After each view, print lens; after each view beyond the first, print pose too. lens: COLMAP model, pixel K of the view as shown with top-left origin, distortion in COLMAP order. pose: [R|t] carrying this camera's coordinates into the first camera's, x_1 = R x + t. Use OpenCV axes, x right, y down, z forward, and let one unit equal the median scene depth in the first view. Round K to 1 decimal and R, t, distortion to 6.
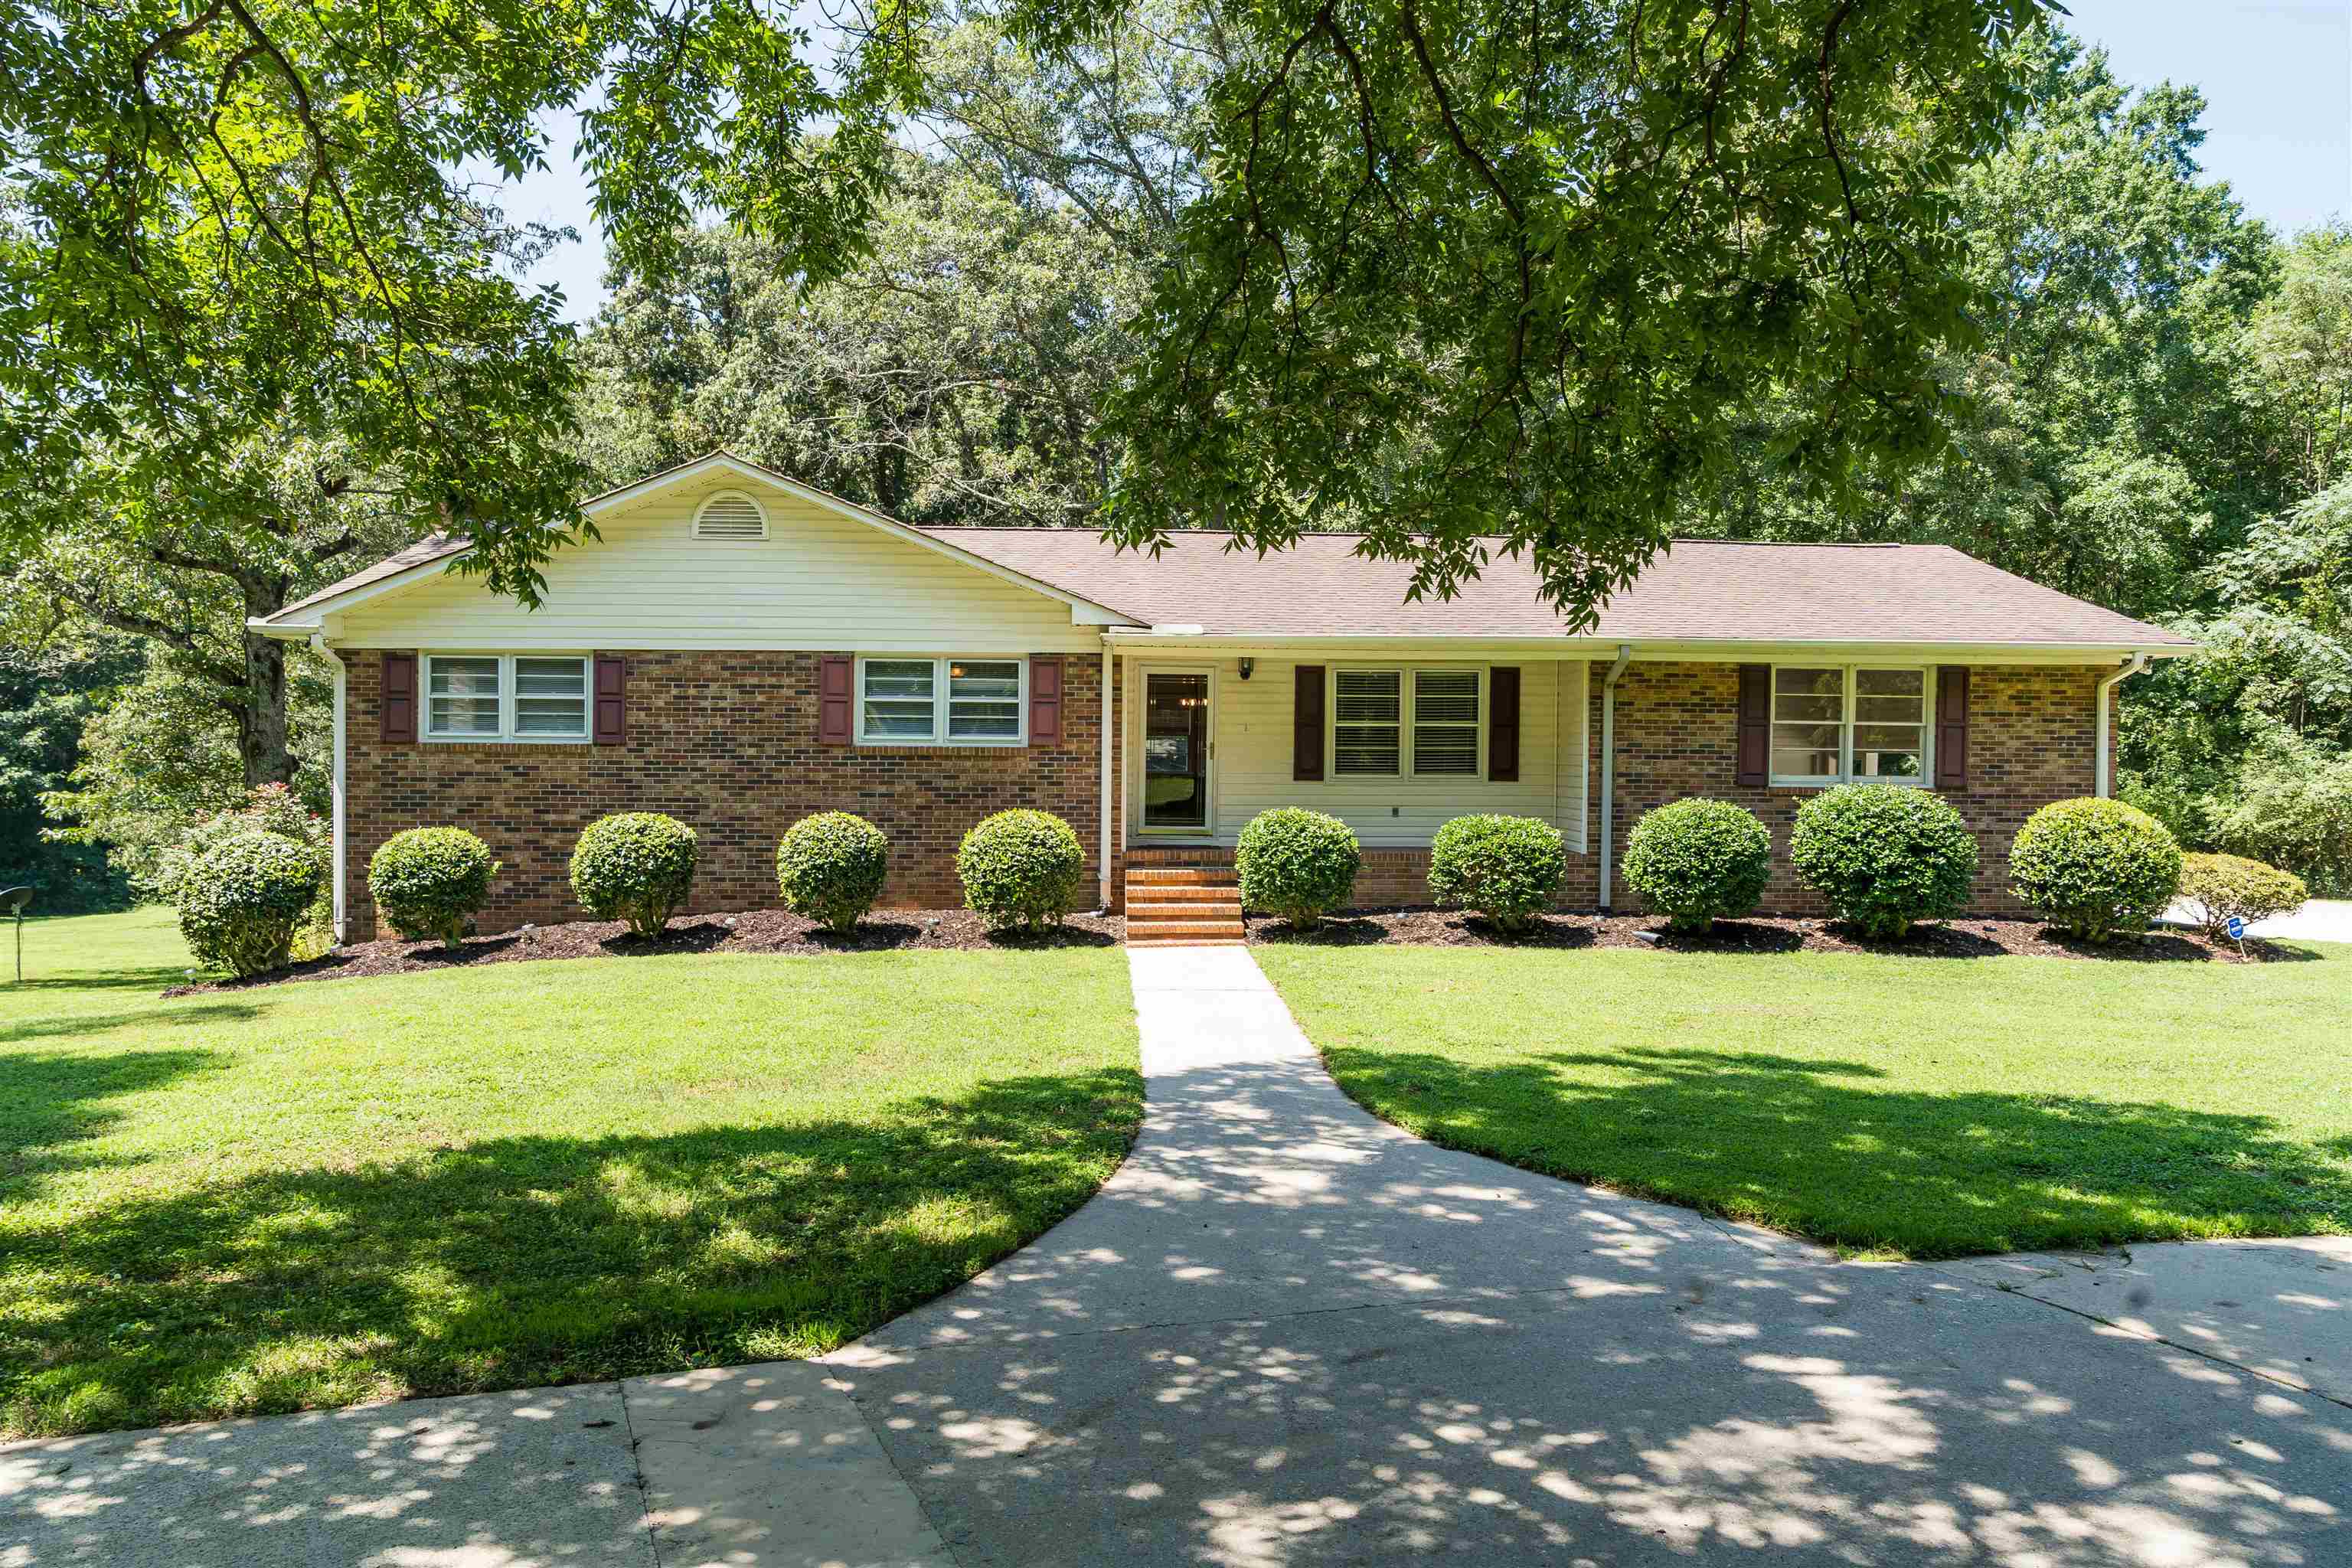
lens RADIAL K [[1575.2, 0, 1156.7], [0, 1575.2, 783.7], [0, 0, 1]] dist [-0.032590, 0.002136]
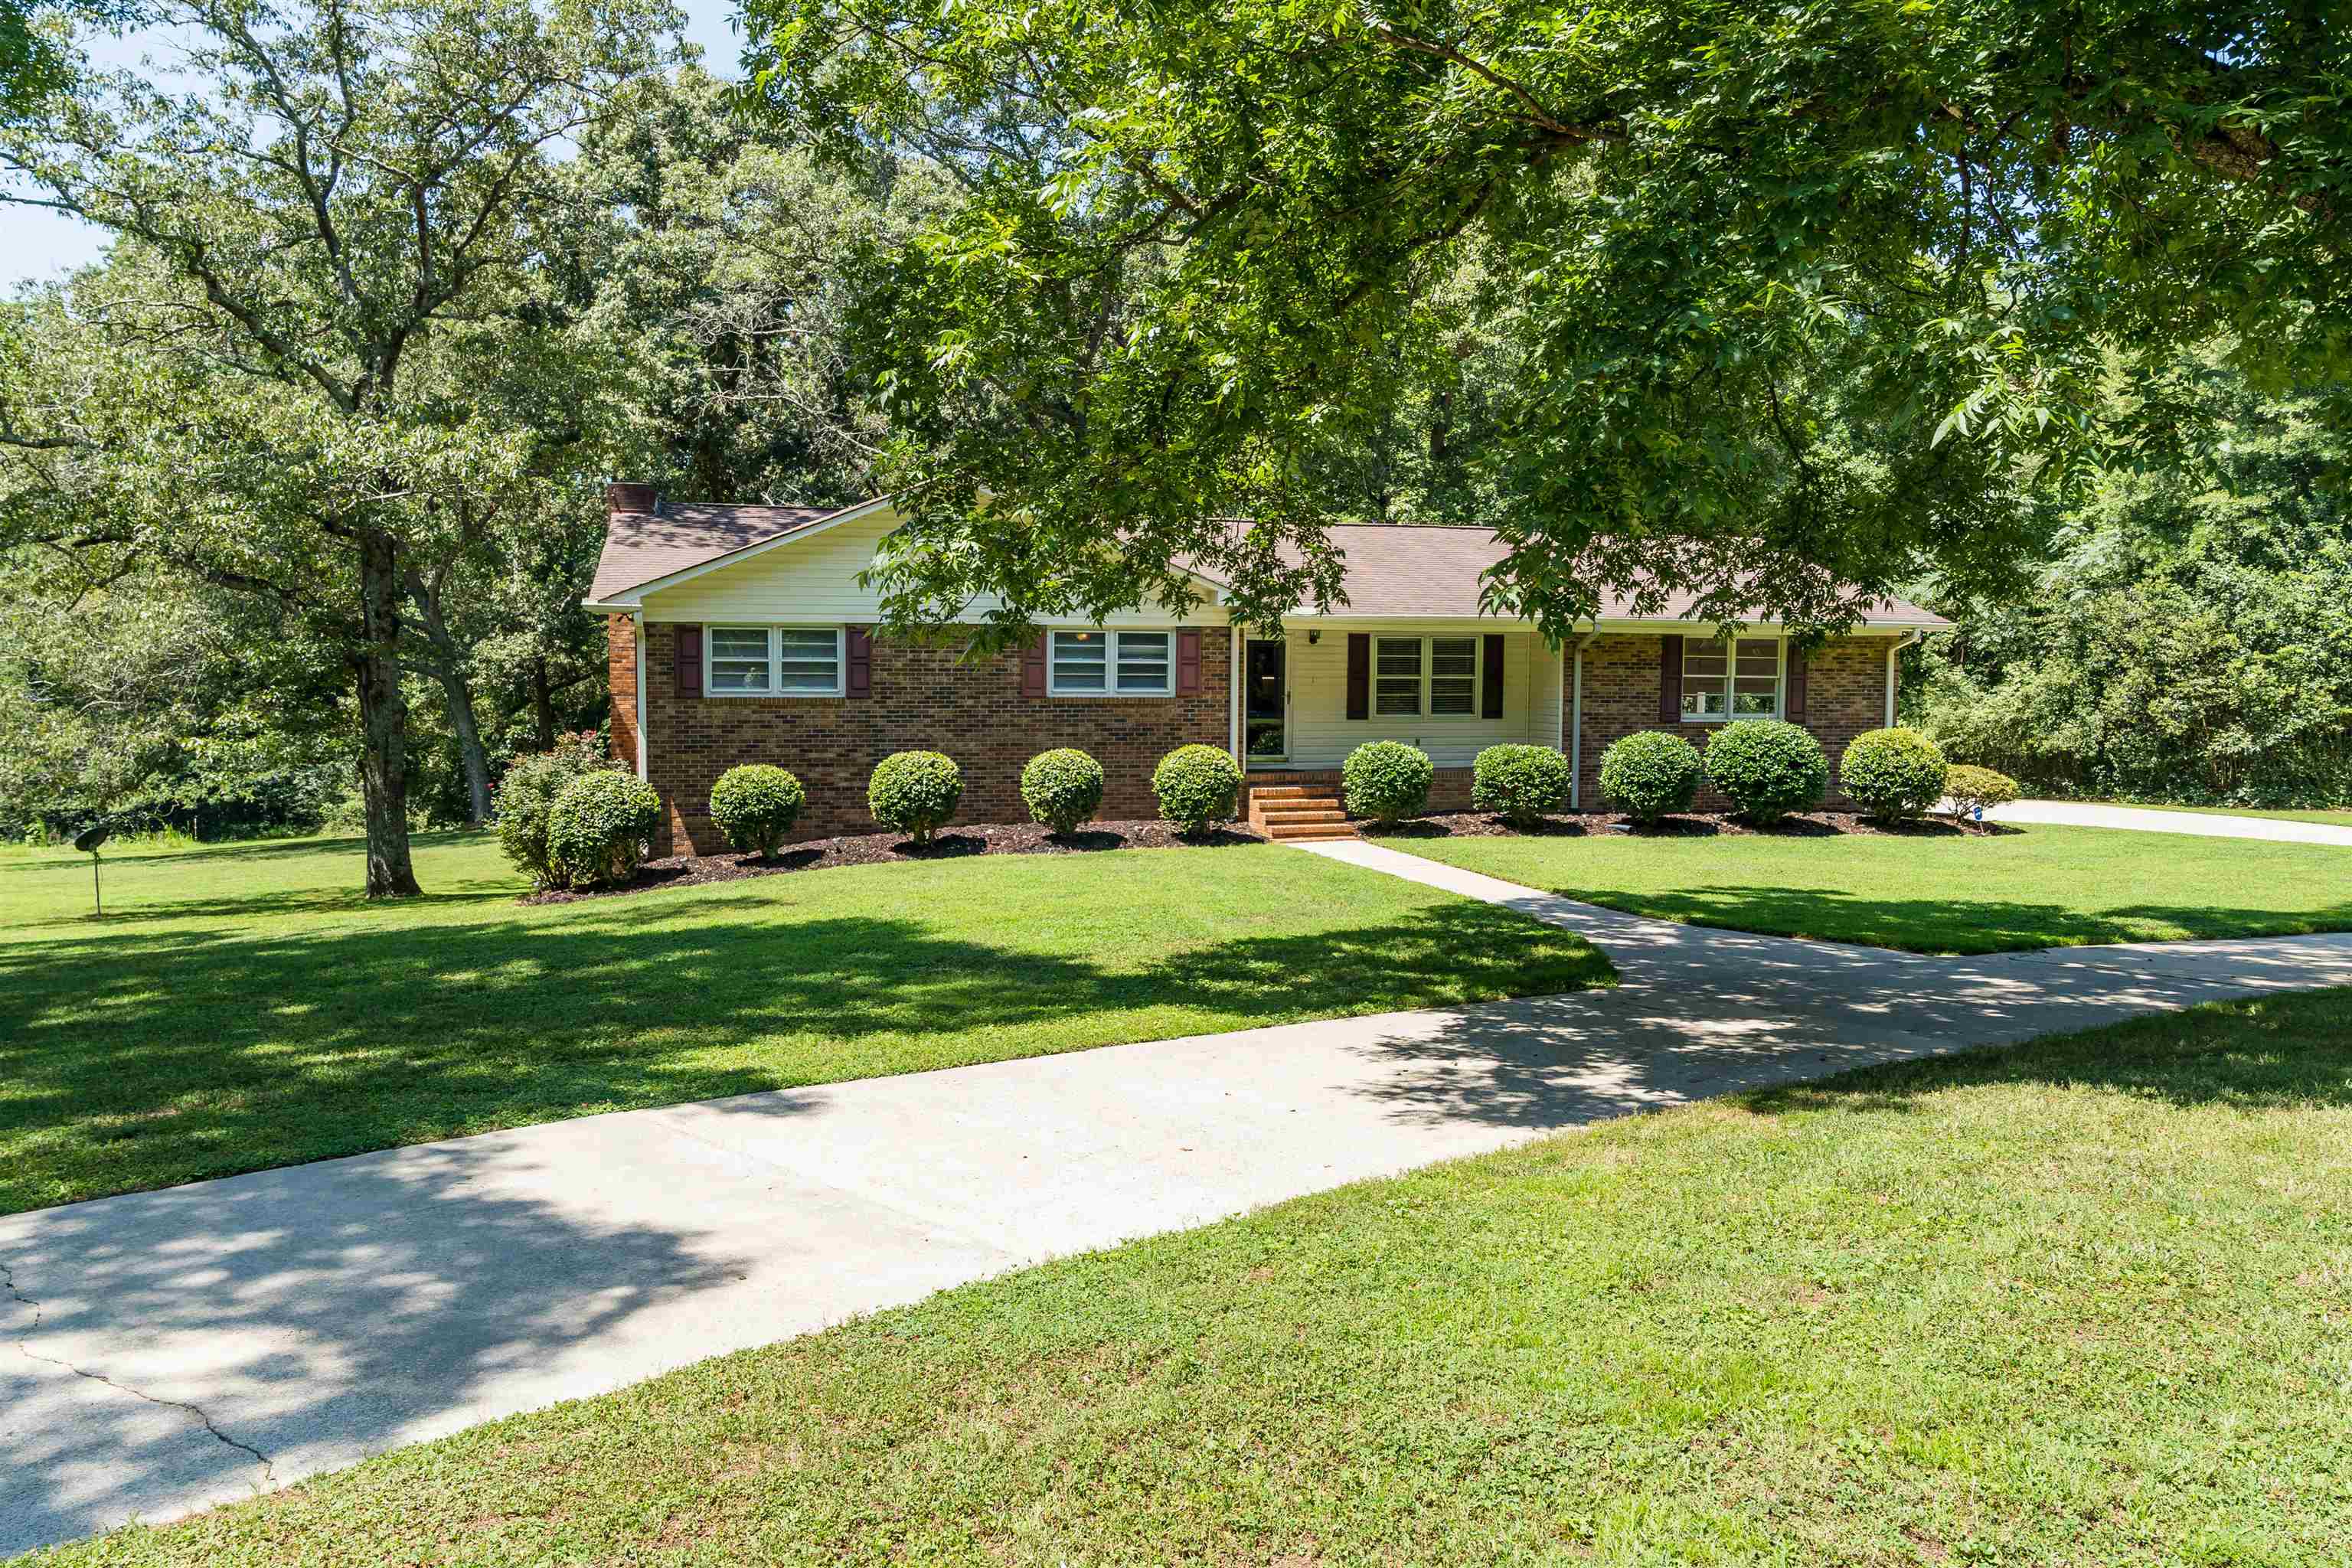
lens RADIAL K [[1575.2, 0, 1194.2], [0, 1575.2, 786.7], [0, 0, 1]] dist [-0.032590, 0.002136]
pose [[0.977090, -0.018180, 0.212051, -0.358272], [0.007379, 0.998640, 0.051617, -0.016710], [-0.212701, -0.048870, 0.975895, -0.309751]]
